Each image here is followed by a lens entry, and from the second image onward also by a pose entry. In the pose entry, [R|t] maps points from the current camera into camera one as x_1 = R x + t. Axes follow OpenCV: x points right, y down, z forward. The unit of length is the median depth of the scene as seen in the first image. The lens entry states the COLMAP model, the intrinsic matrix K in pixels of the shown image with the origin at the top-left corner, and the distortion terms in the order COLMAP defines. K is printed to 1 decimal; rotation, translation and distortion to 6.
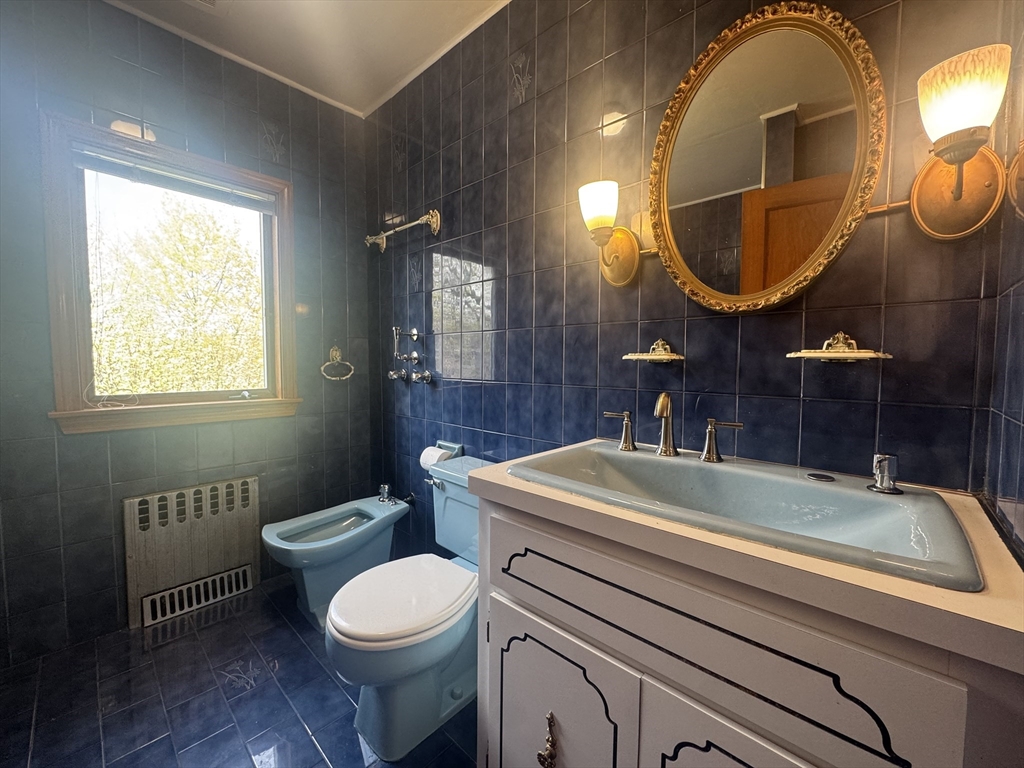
lens RADIAL K [[409.2, 0, 509.6], [0, 409.2, 382.8], [0, 0, 1]] dist [-0.004635, 0.000755]
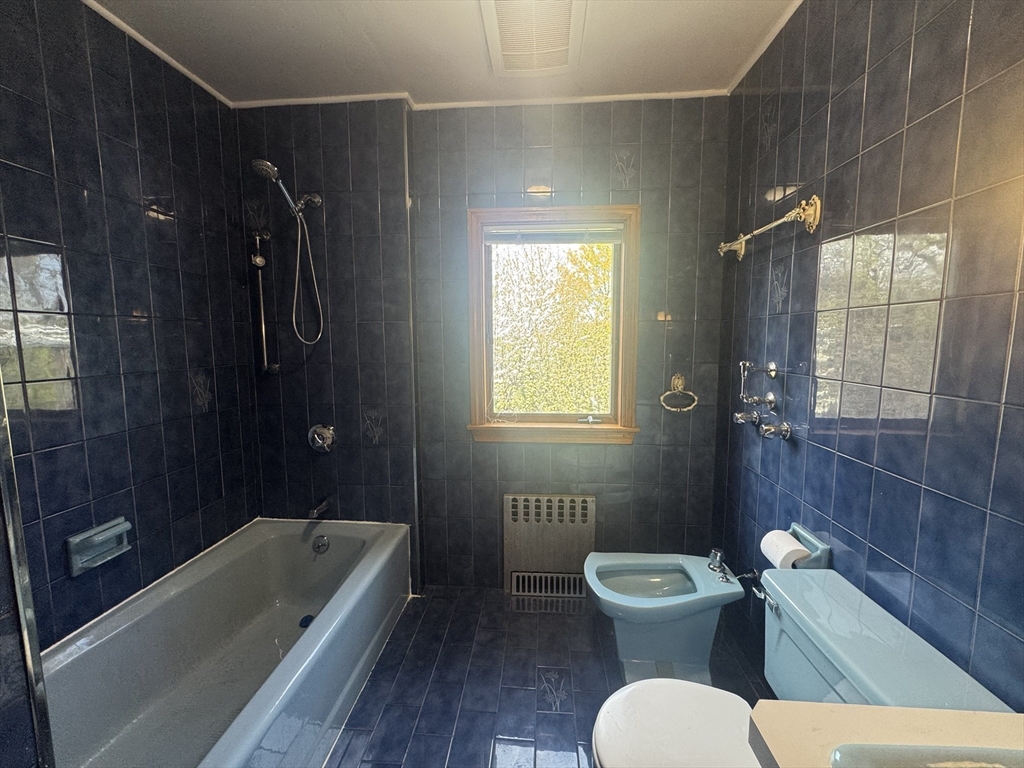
lens RADIAL K [[409.2, 0, 514.1], [0, 409.2, 381.5], [0, 0, 1]] dist [-0.004635, 0.000755]
pose [[0.631983, 0.072767, -0.771558, 0.049780], [-0.034280, 0.997232, 0.065973, -0.137192], [0.774223, -0.015245, 0.632729, 0.169829]]
